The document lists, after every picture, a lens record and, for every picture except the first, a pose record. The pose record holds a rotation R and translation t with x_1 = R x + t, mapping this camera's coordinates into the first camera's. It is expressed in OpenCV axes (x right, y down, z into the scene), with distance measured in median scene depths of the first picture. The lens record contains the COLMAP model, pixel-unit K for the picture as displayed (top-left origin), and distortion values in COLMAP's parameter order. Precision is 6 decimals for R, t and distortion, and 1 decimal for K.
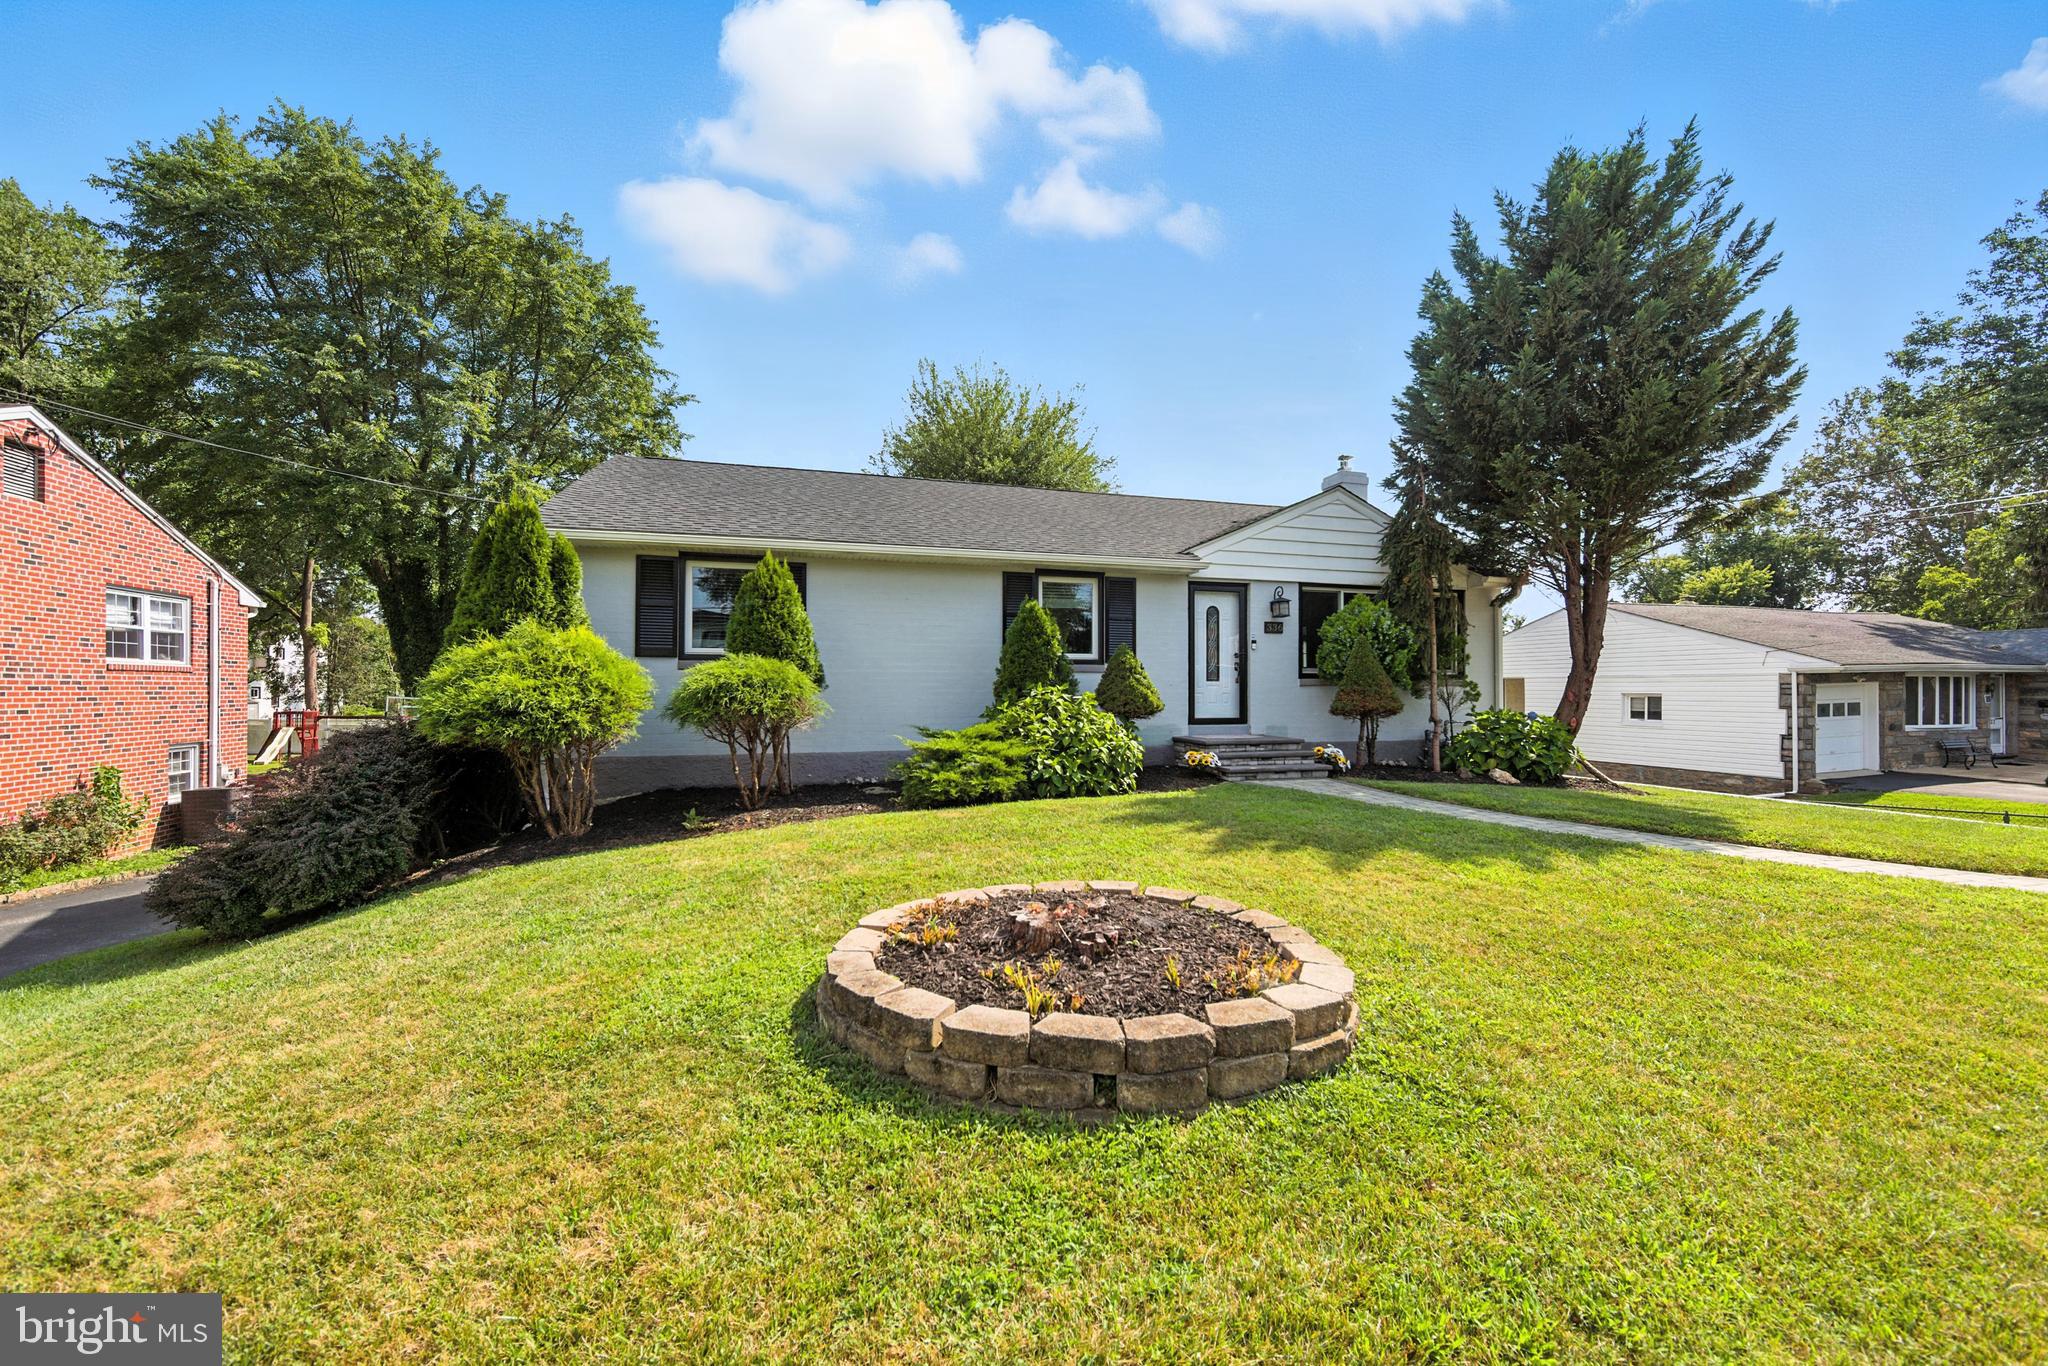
lens RADIAL K [[789.0, 0, 1051.3], [0, 789.0, 683.5], [0, 0, 1]] dist [0.000939, 0.000295]
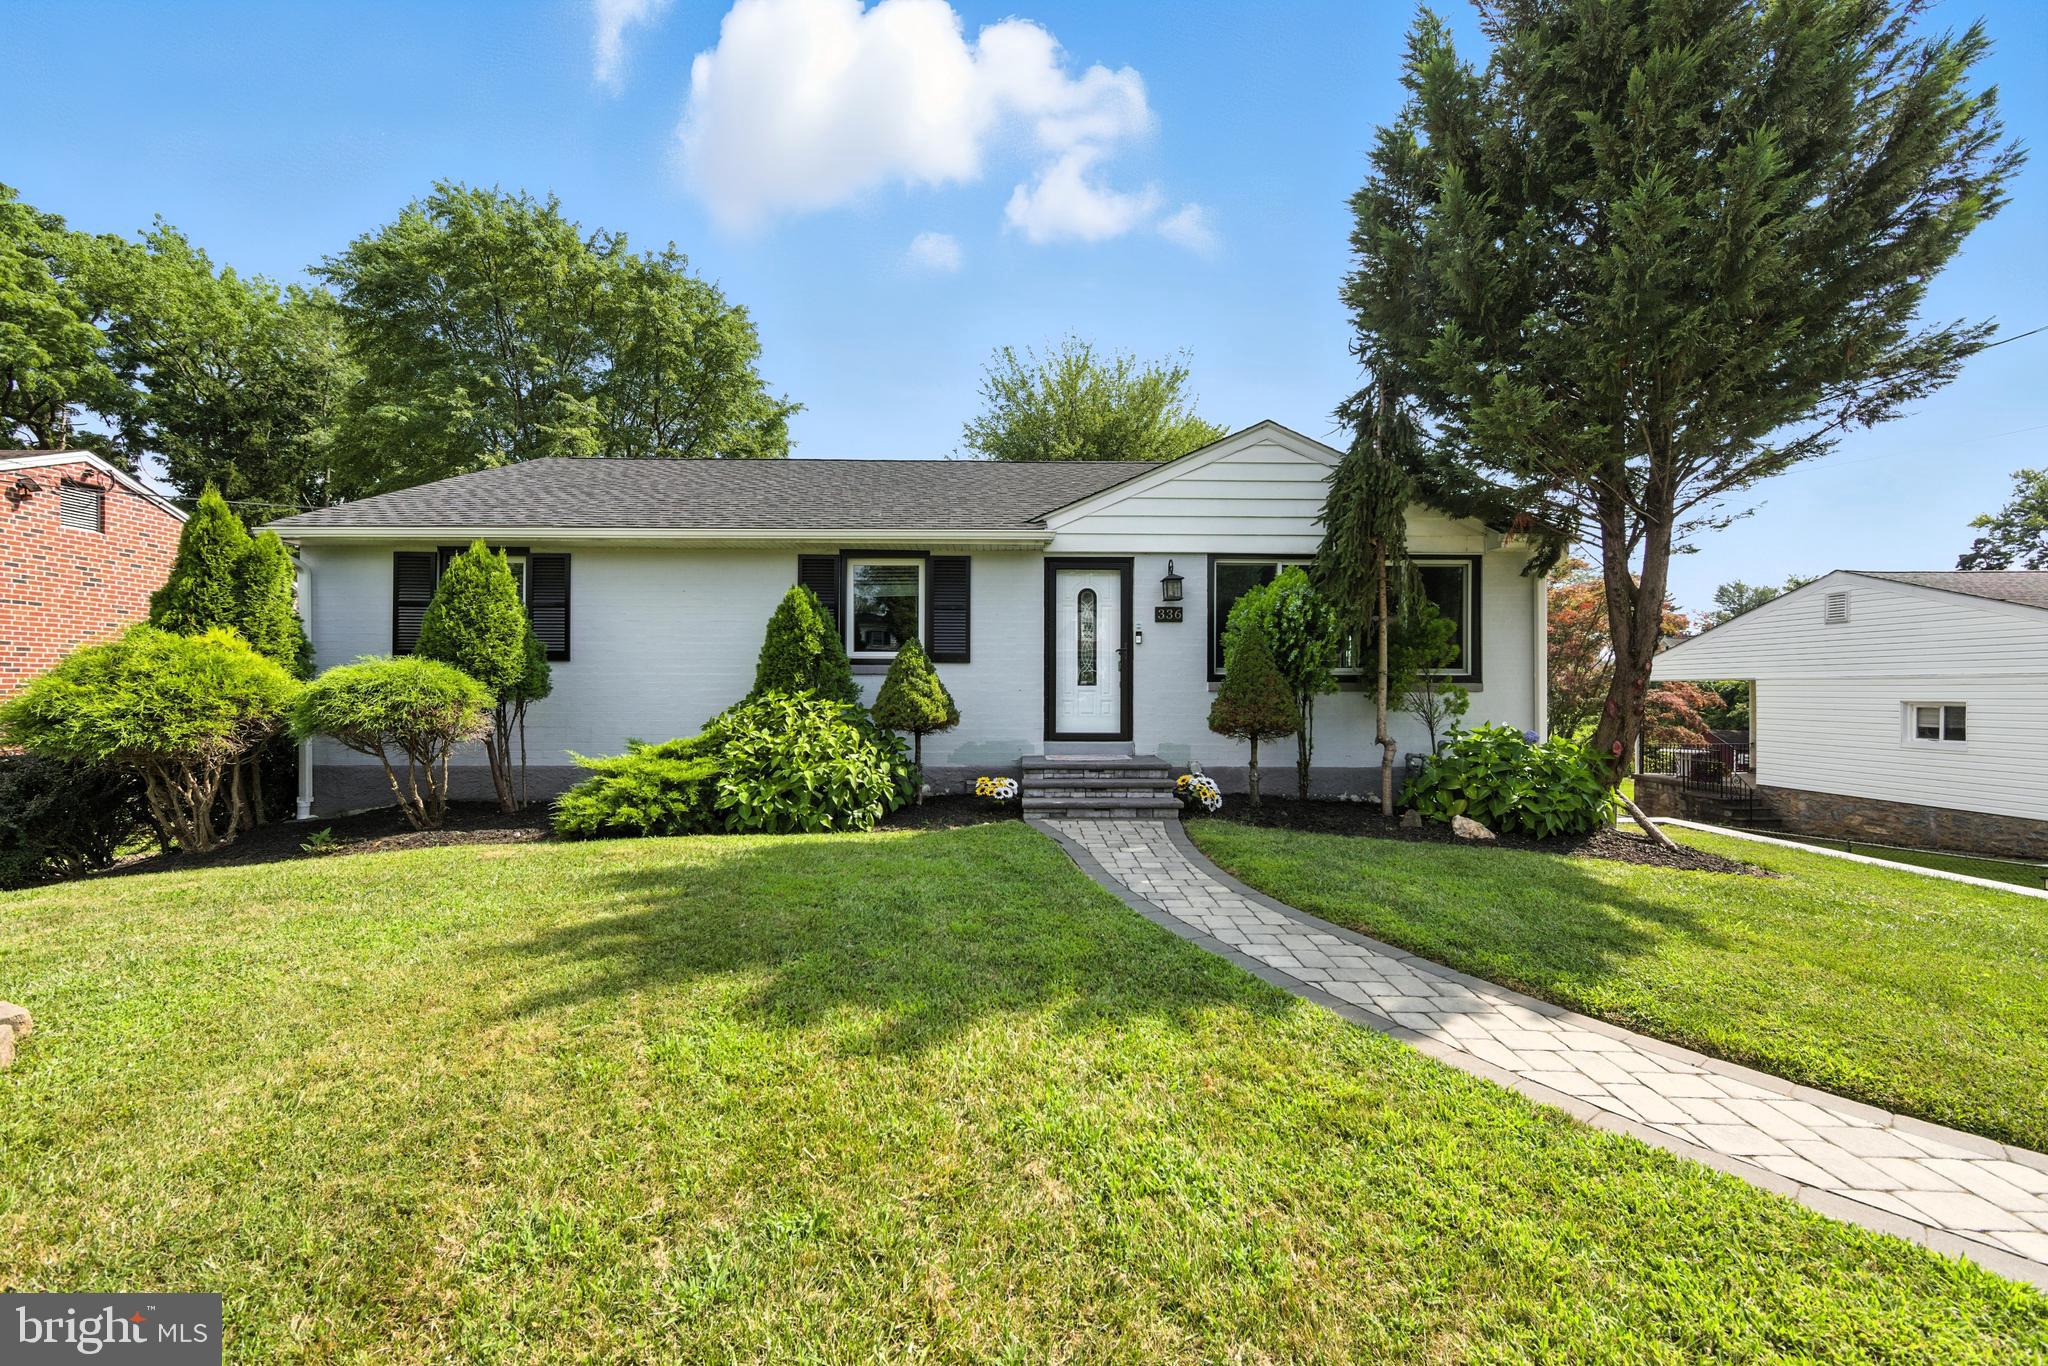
lens RADIAL K [[808.7, 0, 1042.3], [0, 808.7, 687.0], [0, 0, 1]] dist [-0.000017, 0.000110]
pose [[0.961828, 0.000371, -0.273655, 0.380351], [0.000126, 0.999998, 0.001798, -0.002700], [0.273655, -0.001764, 0.961826, 0.221702]]
